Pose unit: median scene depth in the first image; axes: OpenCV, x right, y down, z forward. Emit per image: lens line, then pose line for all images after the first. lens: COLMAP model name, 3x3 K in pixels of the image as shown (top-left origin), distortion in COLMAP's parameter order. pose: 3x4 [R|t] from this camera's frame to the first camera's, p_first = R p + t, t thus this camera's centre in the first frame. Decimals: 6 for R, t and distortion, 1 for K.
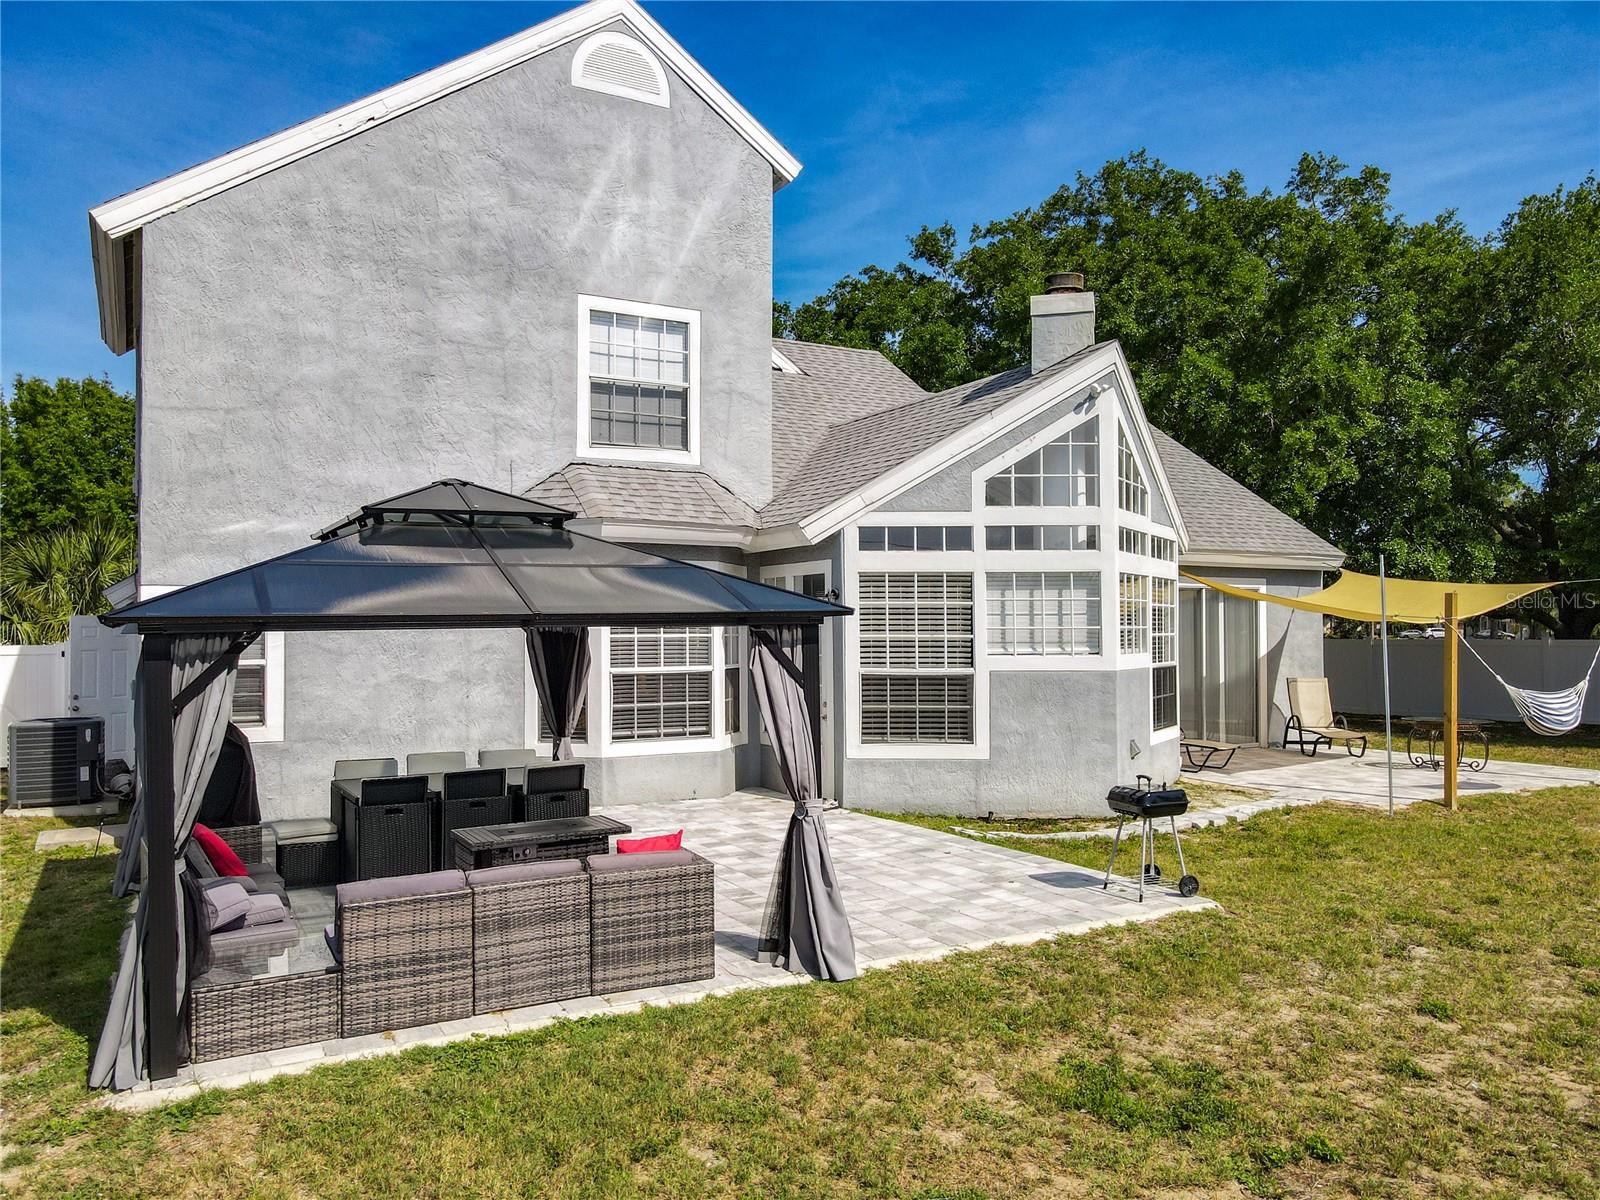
lens RADIAL K [[1180.4, 0, 777.9], [0, 1180.4, 600.0], [0, 0, 1]] dist [-0.004003, 0.039412]
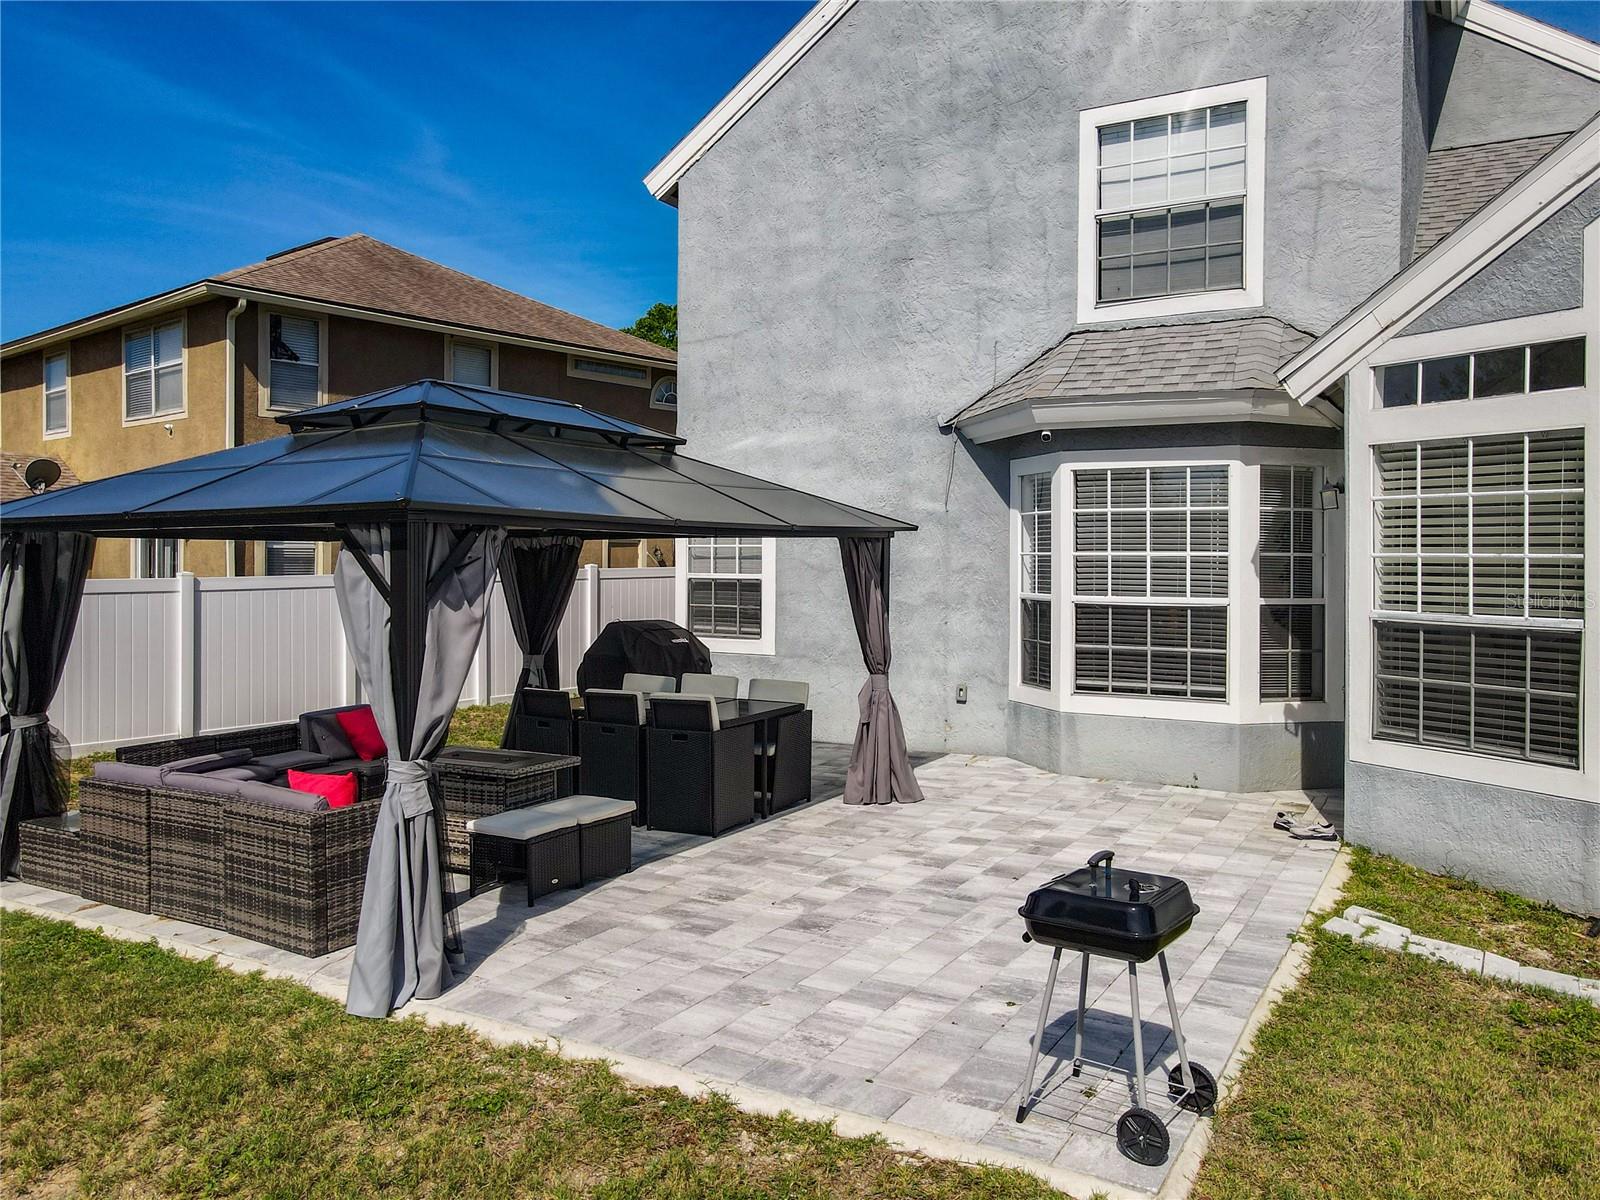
lens RADIAL K [[1196.8, 0, 787.2], [0, 1196.8, 562.6], [0, 0, 1]] dist [-0.007842, 0.036762]
pose [[0.518335, 0.009796, -0.855122, 0.424264], [0.014211, 0.999698, 0.020067, 0.018348], [0.855060, -0.022553, 0.518039, 0.444141]]
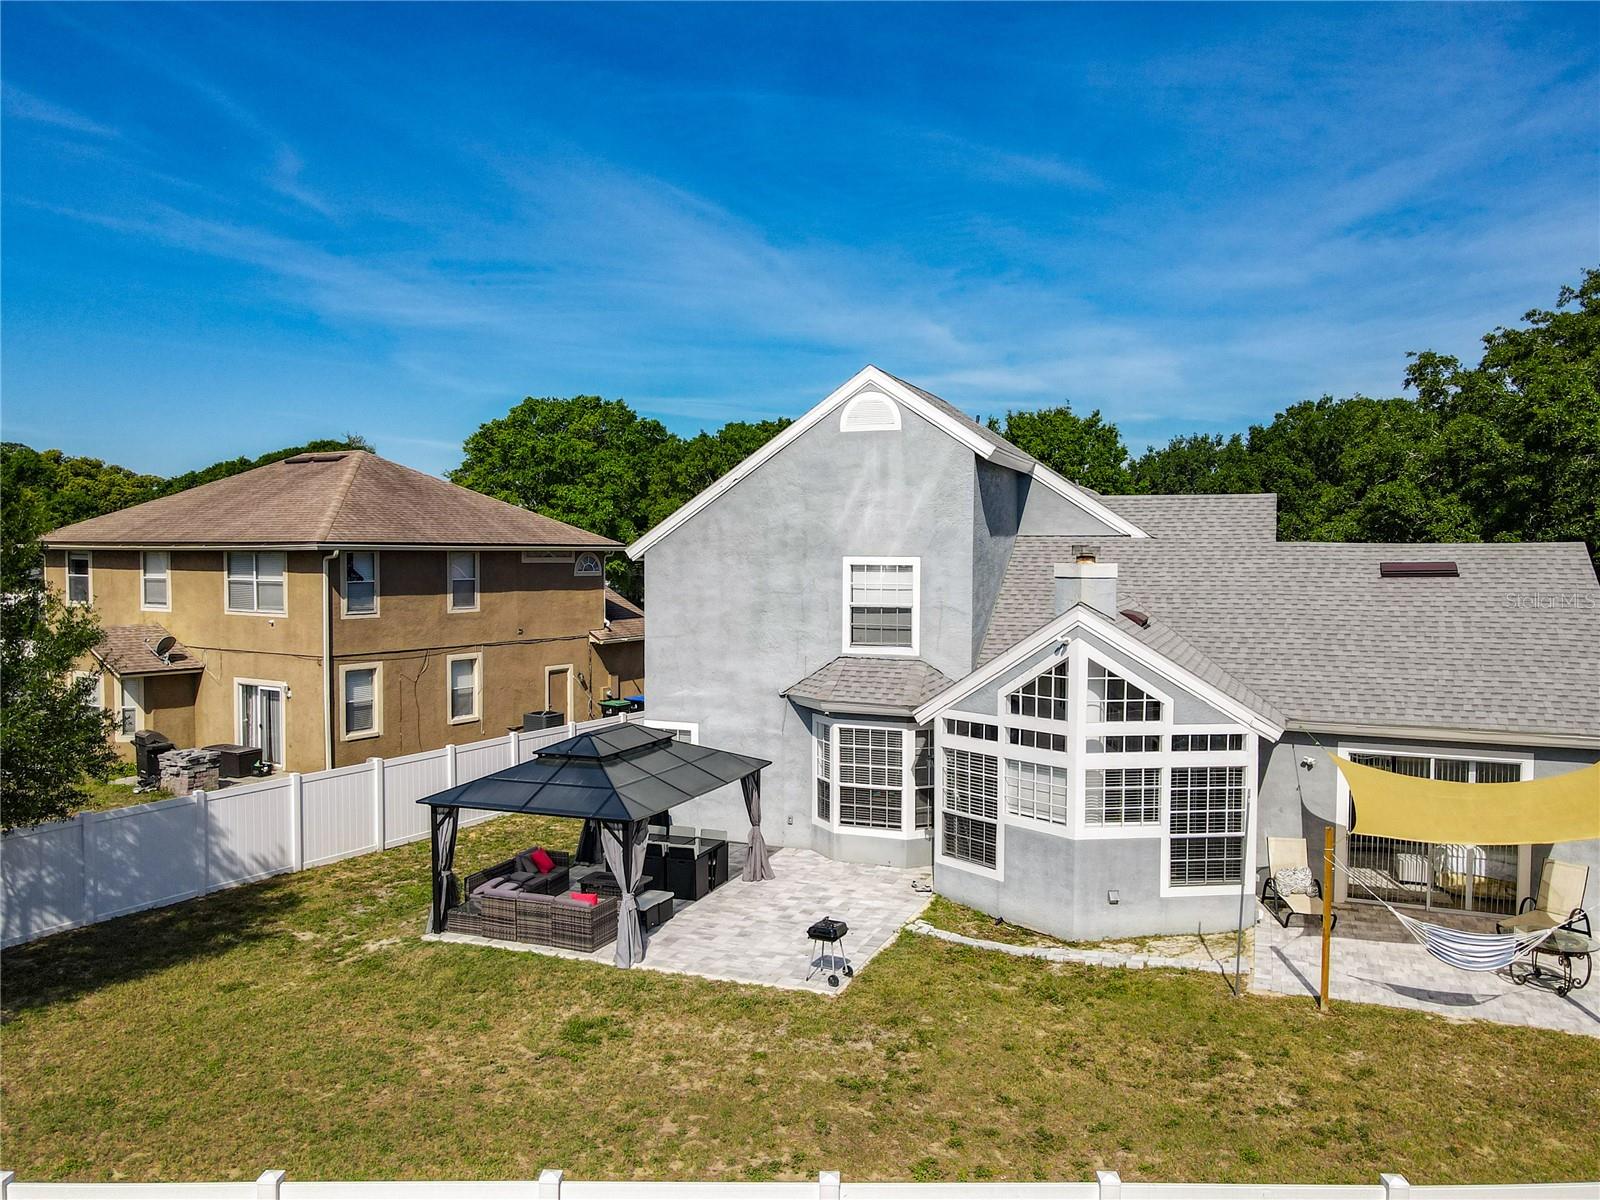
lens RADIAL K [[1180.4, 0, 777.9], [0, 1180.4, 600.0], [0, 0, 1]] dist [-0.004003, 0.039412]
pose [[0.631898, 0.034663, -0.774276, 1.134075], [0.015683, 0.998223, 0.057488, -0.310161], [0.774893, -0.048470, 0.630231, -0.145845]]
